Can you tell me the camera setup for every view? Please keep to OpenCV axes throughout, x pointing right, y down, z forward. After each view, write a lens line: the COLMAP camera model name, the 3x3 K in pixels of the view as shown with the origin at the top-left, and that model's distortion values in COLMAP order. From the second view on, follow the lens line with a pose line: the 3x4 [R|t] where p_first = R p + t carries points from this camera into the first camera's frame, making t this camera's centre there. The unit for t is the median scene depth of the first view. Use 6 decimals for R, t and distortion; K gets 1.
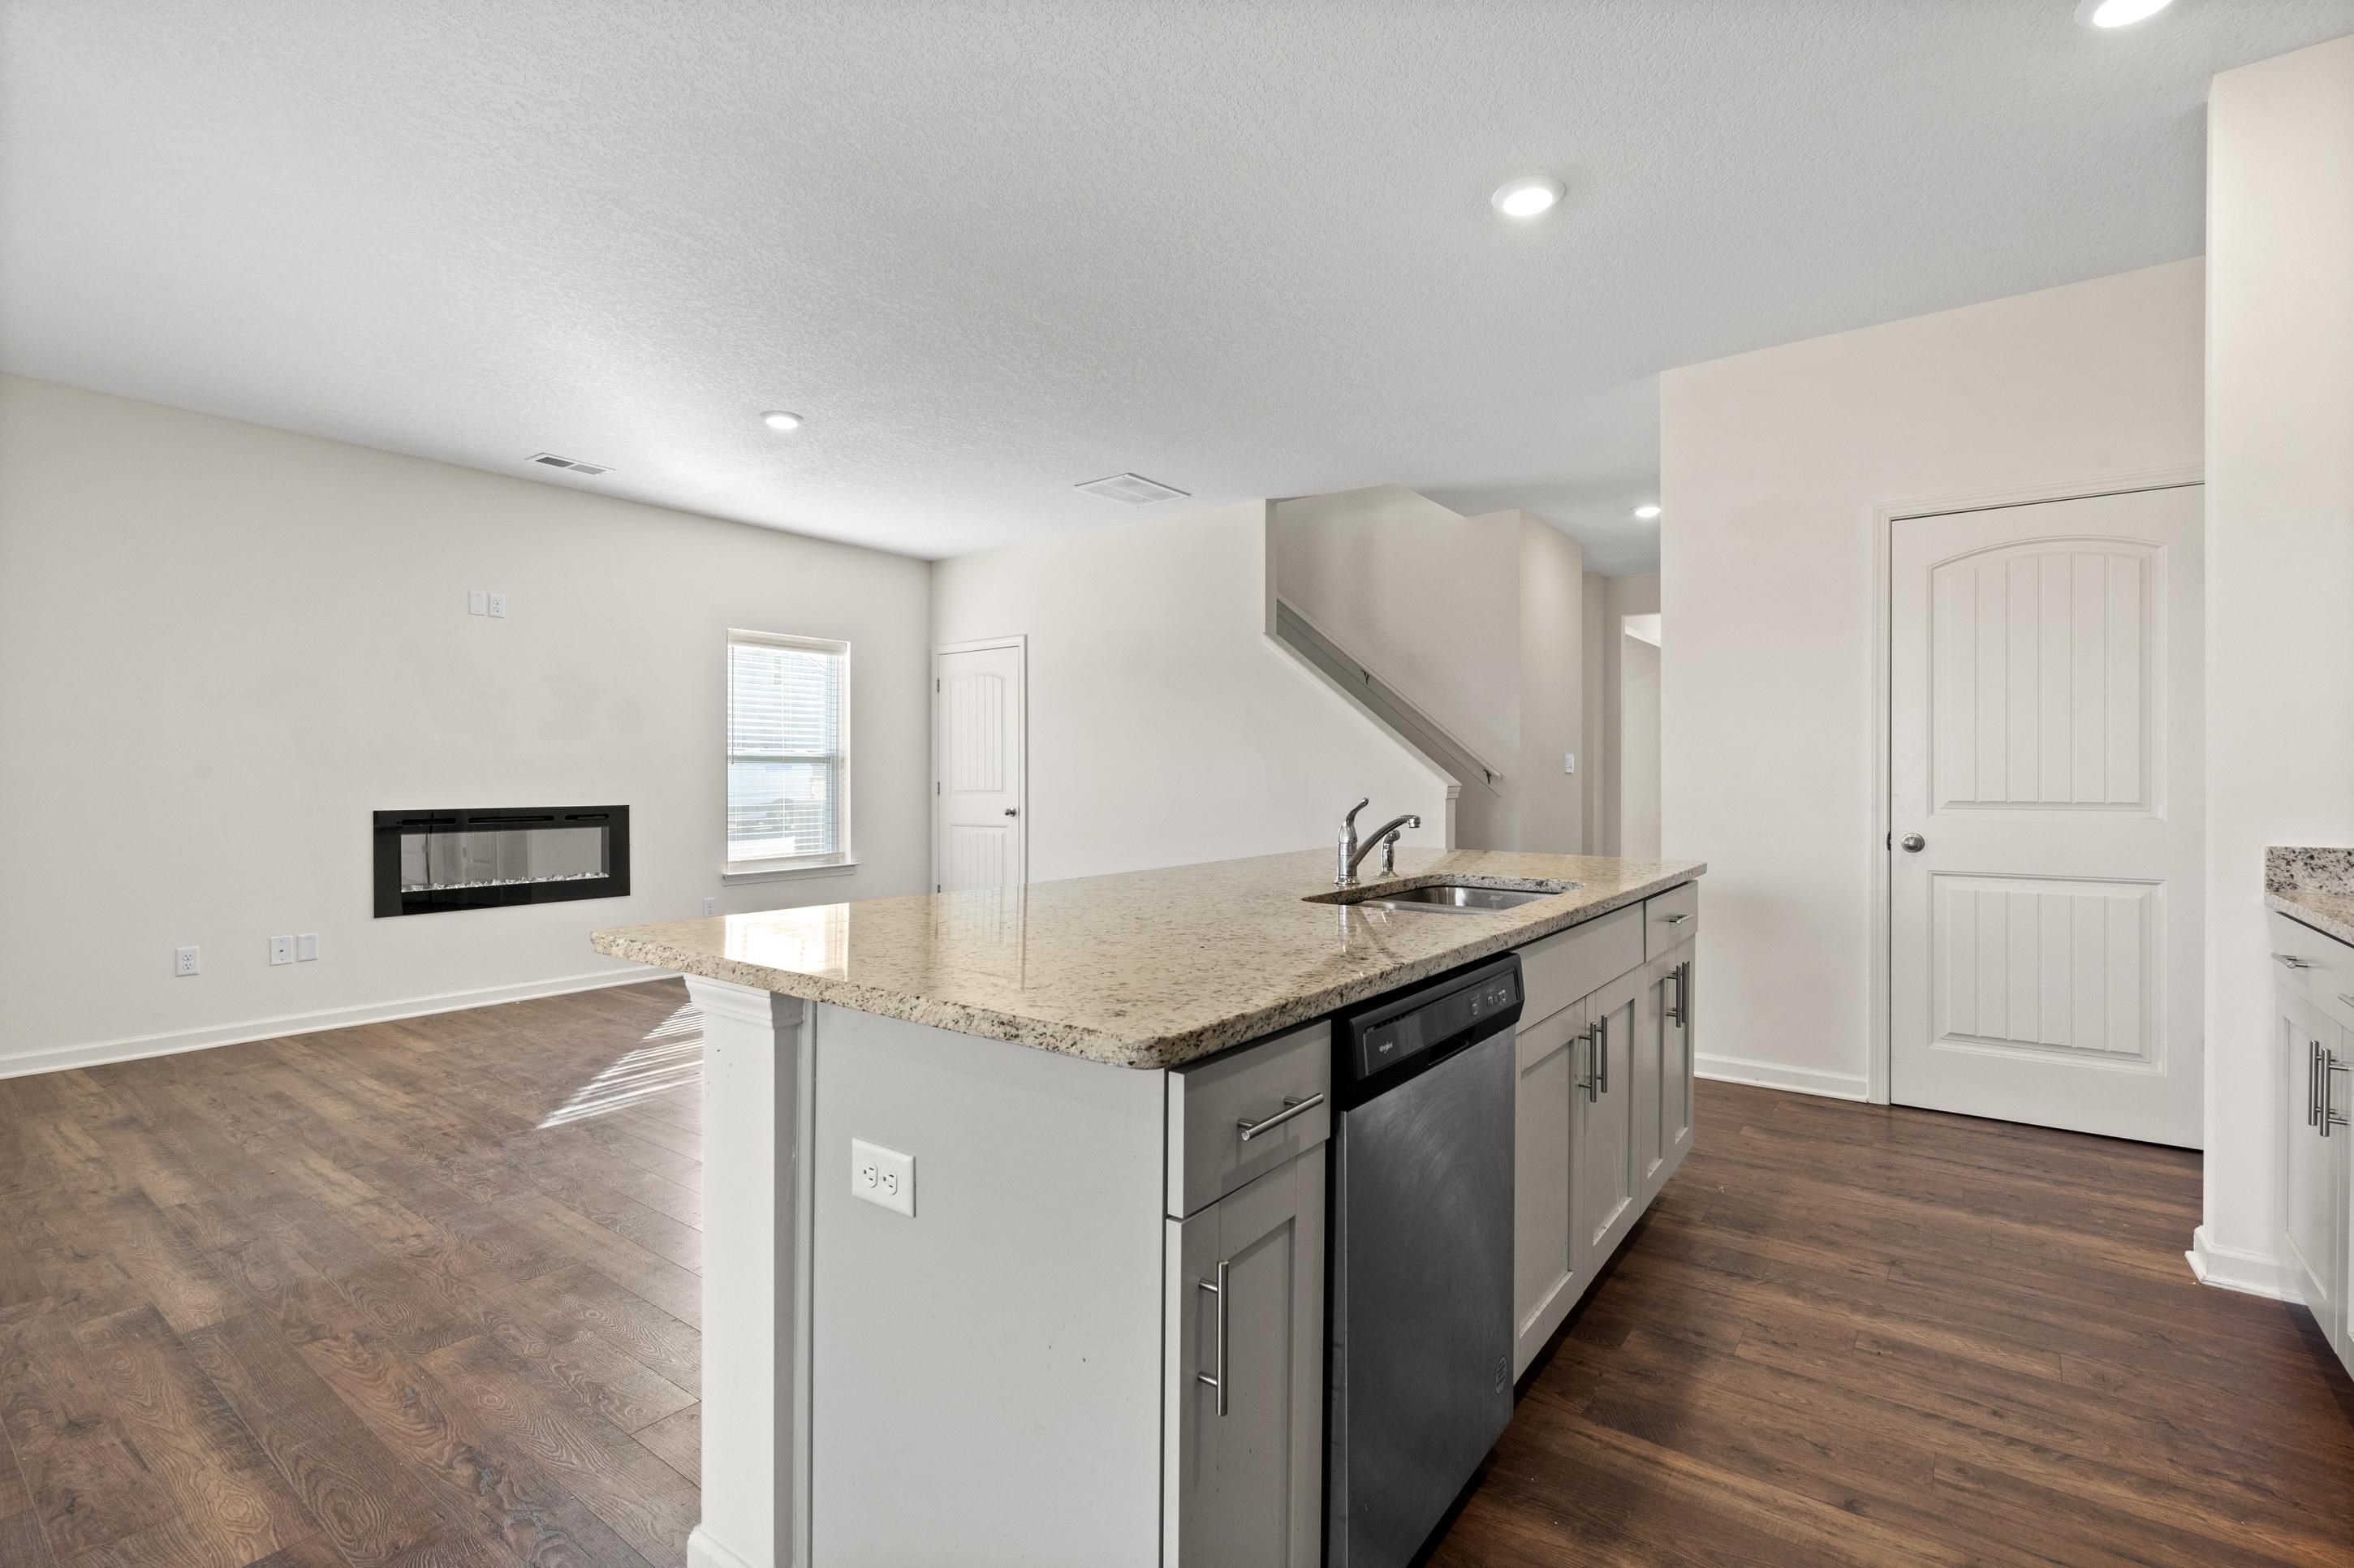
lens RADIAL K [[1081.5, 0, 1161.3], [0, 1081.5, 780.4], [0, 0, 1]] dist [-0.005047, 0.000423]
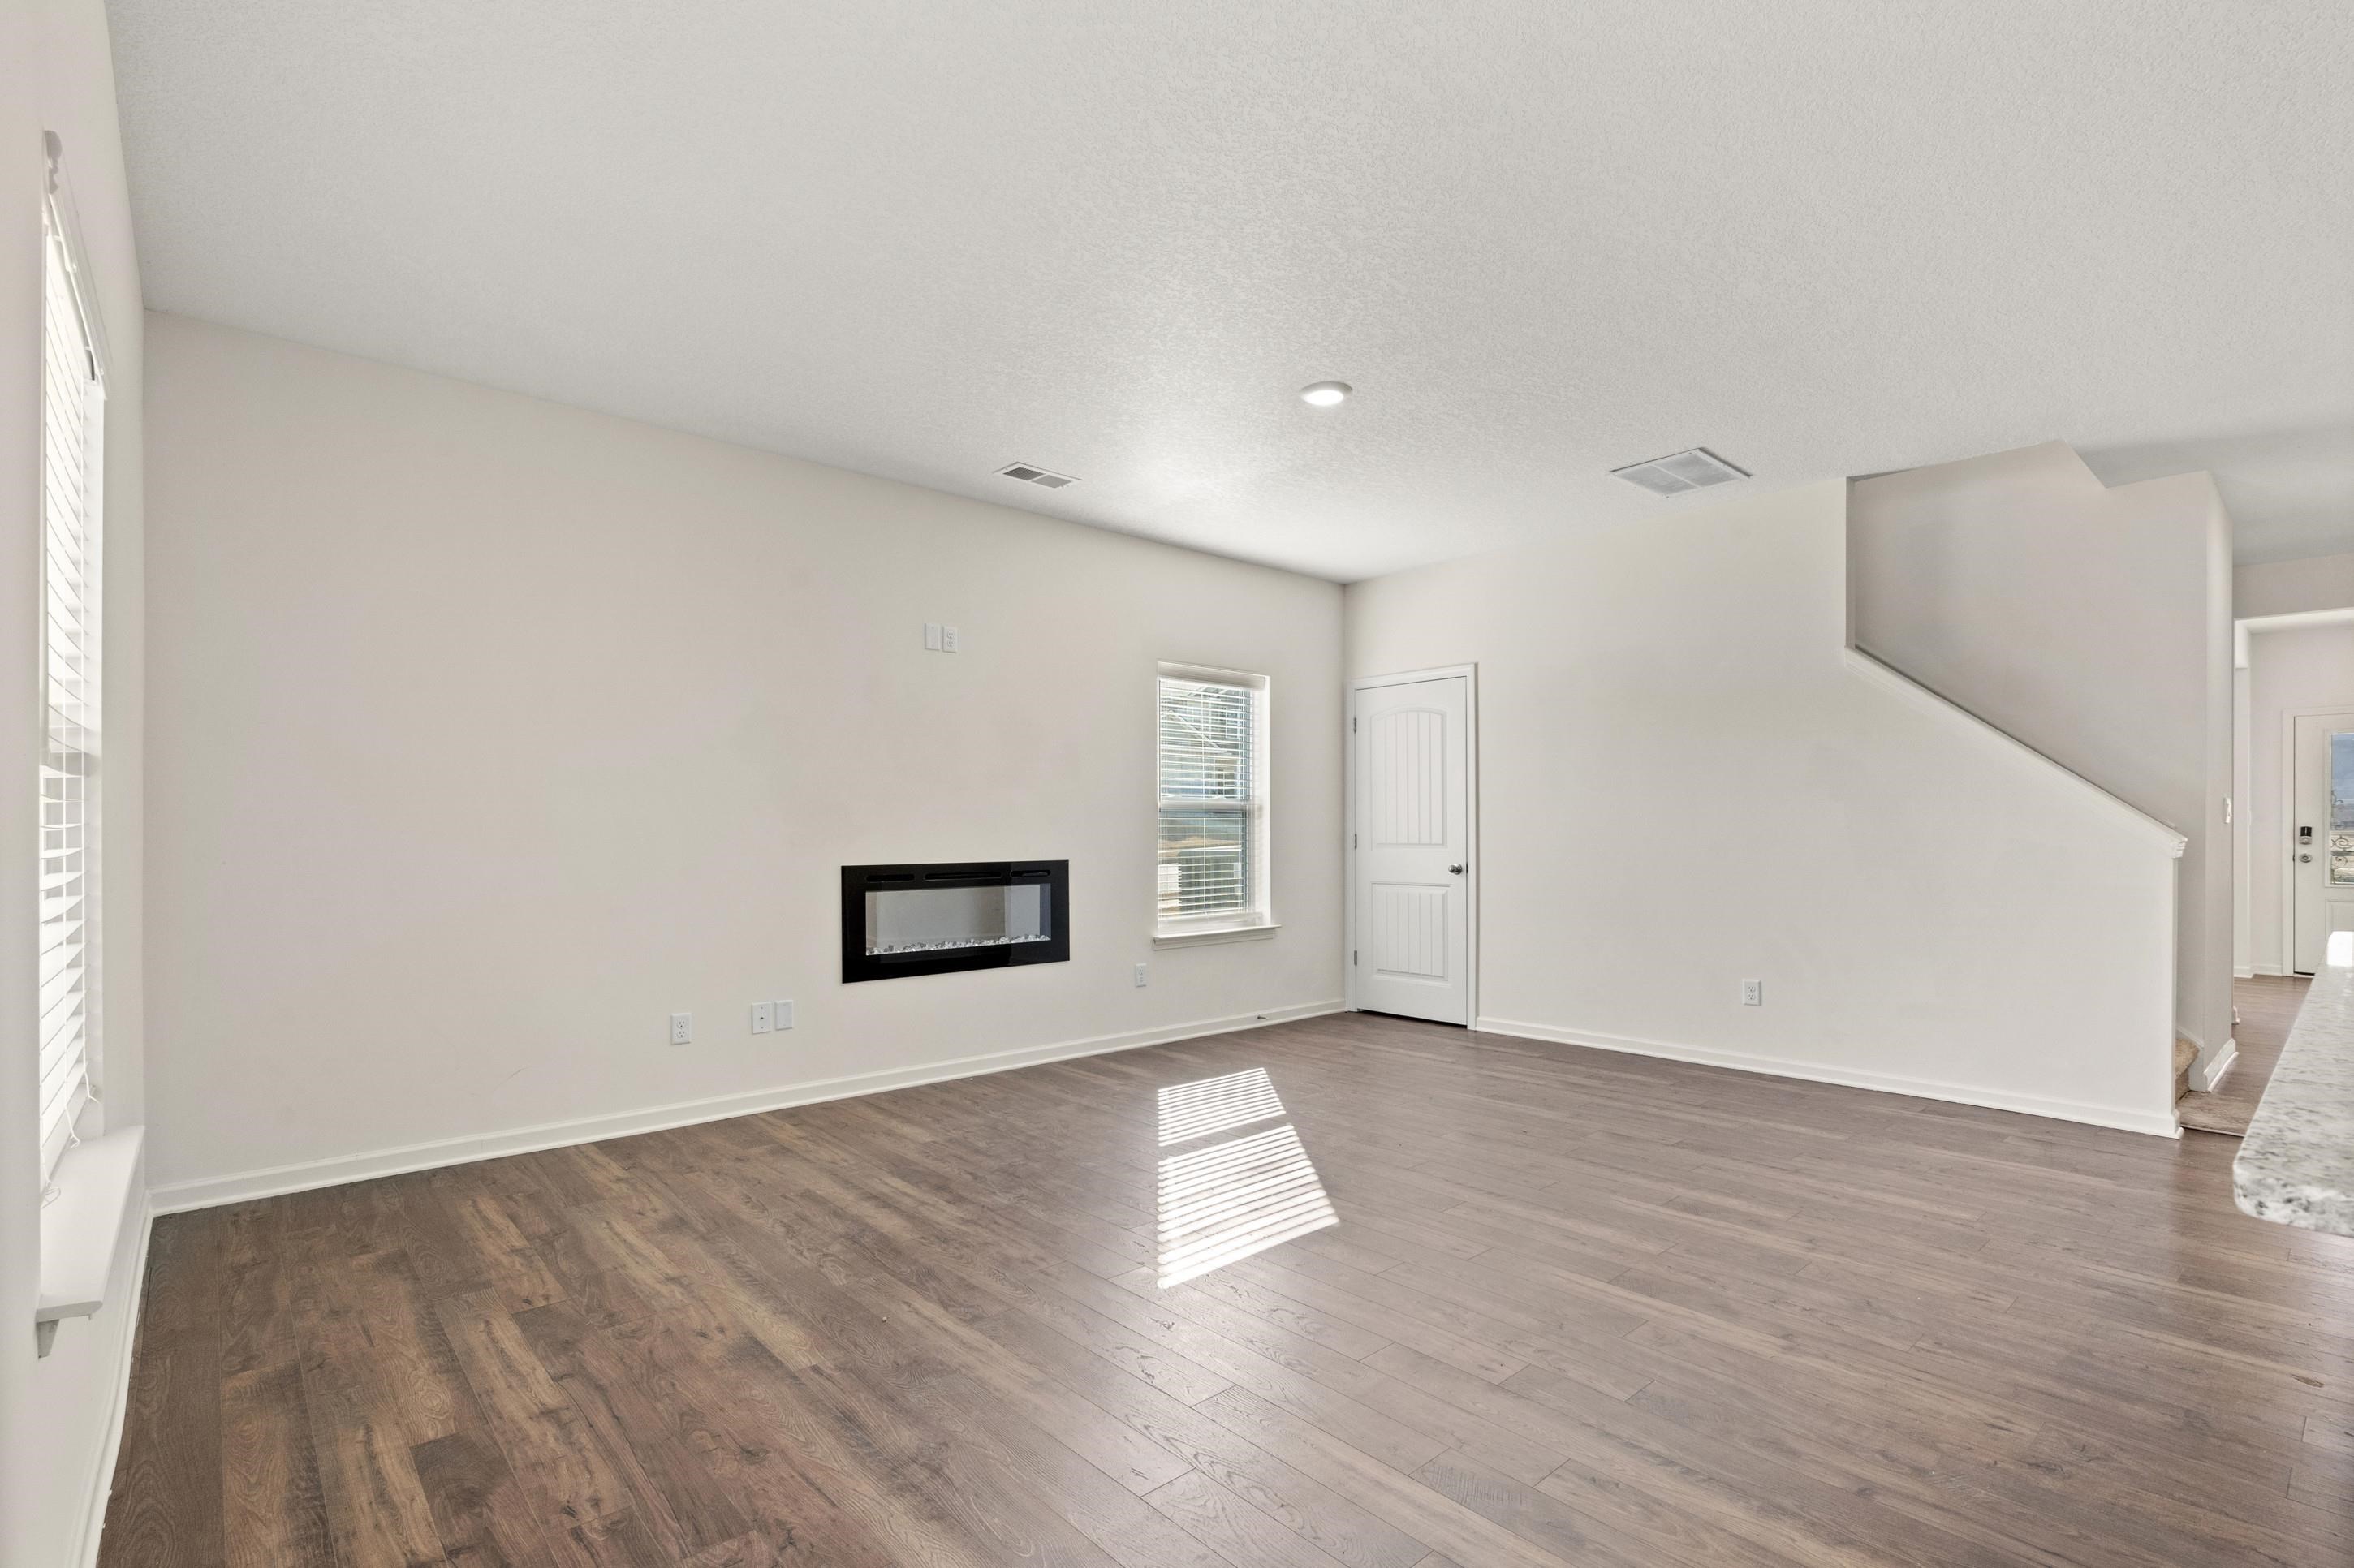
lens RADIAL K [[1081.5, 0, 1150.5], [0, 1081.5, 838.8], [0, 0, 1]] dist [-0.005047, 0.000423]
pose [[0.980385, 0.002770, -0.197071, -0.275349], [-0.001349, 0.999972, 0.007342, -0.001702], [0.197086, -0.006932, 0.980362, 0.145199]]
